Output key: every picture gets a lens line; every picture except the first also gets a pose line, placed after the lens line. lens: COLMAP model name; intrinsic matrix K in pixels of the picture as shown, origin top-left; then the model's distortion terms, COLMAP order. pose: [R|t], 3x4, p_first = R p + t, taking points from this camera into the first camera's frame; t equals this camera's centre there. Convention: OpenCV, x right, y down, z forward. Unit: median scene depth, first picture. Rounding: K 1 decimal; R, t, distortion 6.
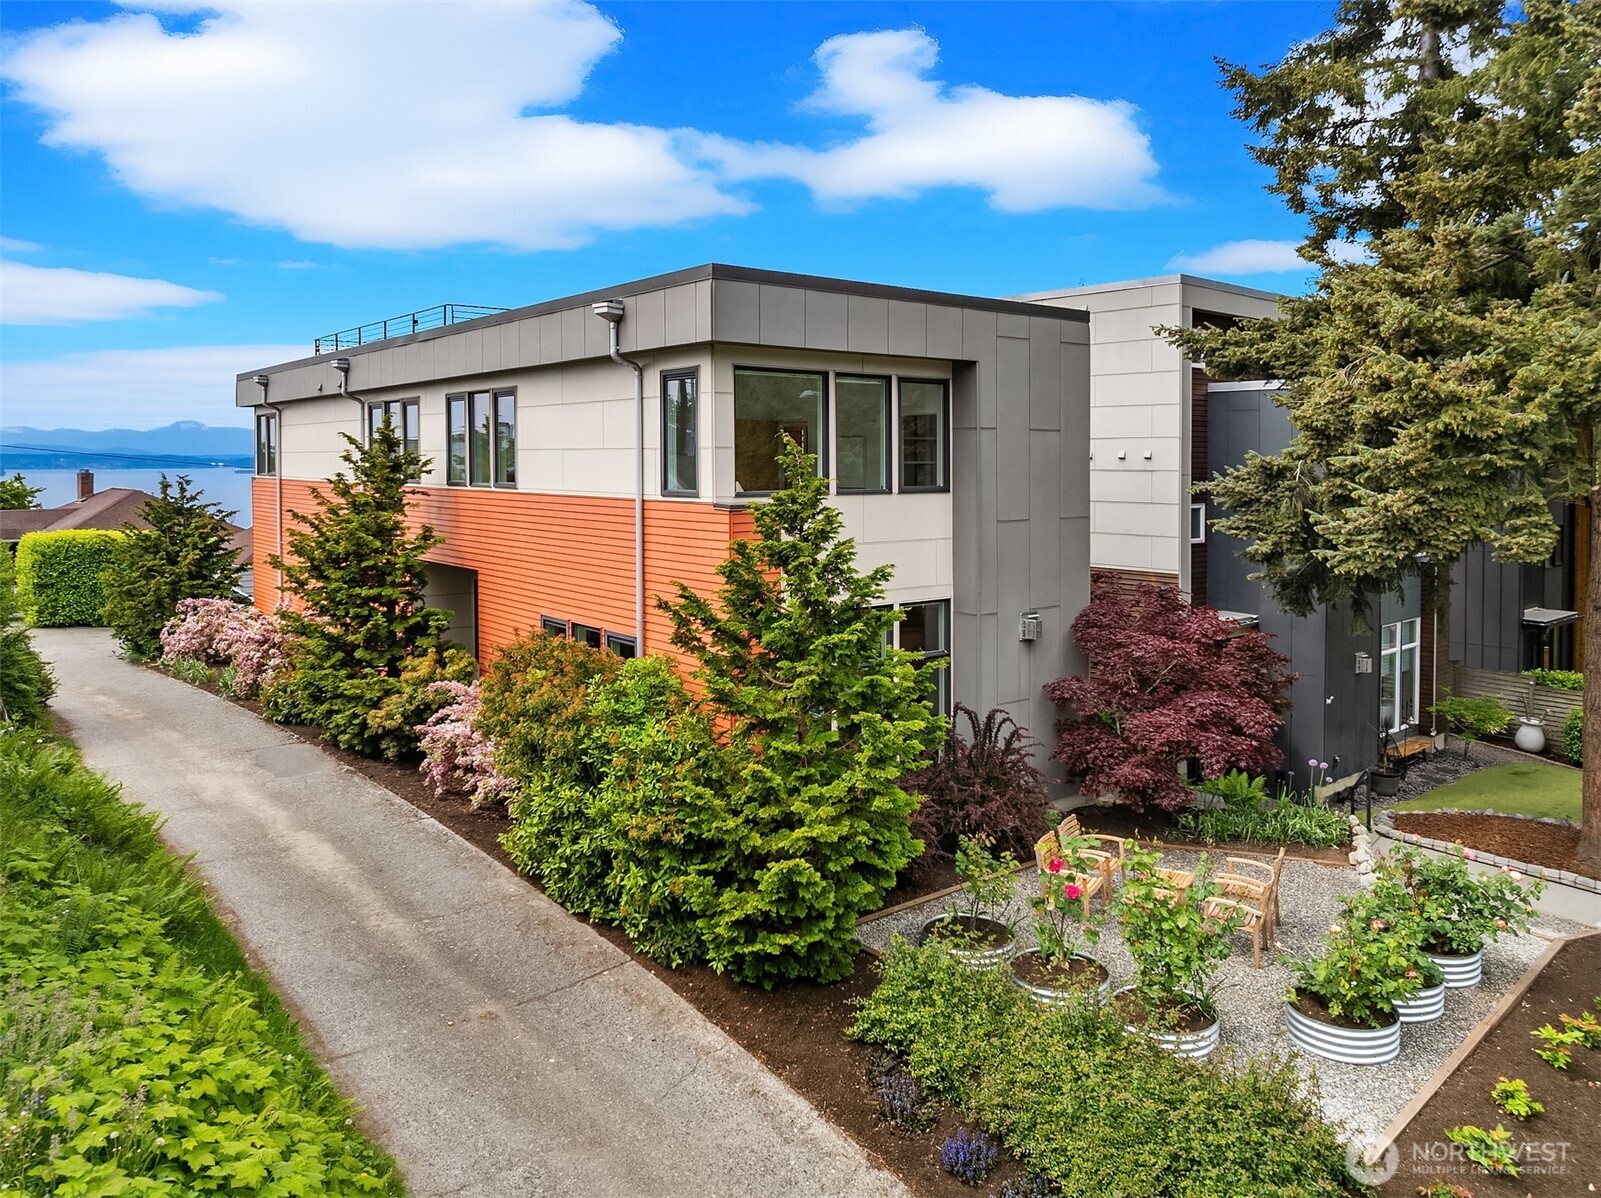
lens RADIAL K [[1167.8, 0, 852.9], [0, 1167.8, 500.8], [0, 0, 1]] dist [-0.015327, -0.005230]
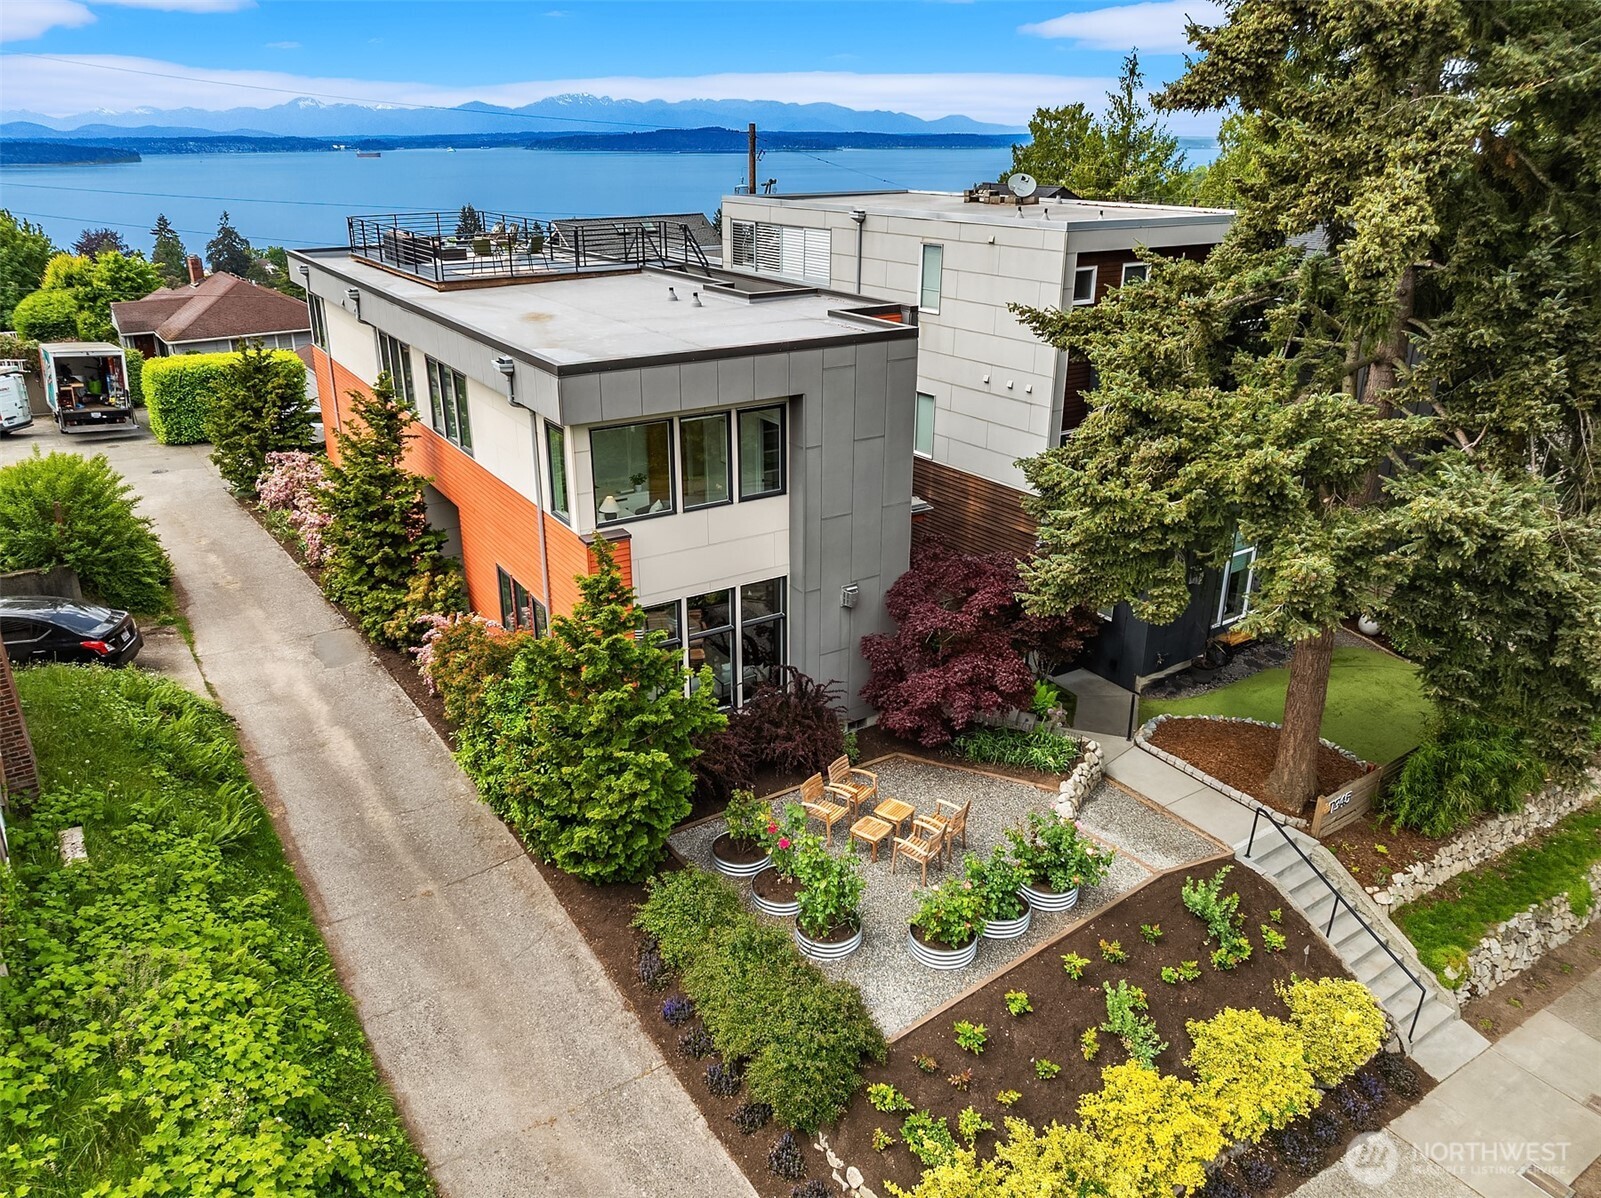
lens RADIAL K [[1135.5, 0, 800.5], [0, 1135.5, 599.0], [0, 0, 1]] dist [-0.009697, -0.004513]
pose [[0.992057, 0.030263, -0.122093, 0.285176], [0.010729, 0.946733, 0.321842, -0.334259], [0.125329, -0.320595, 0.938888, -0.216992]]
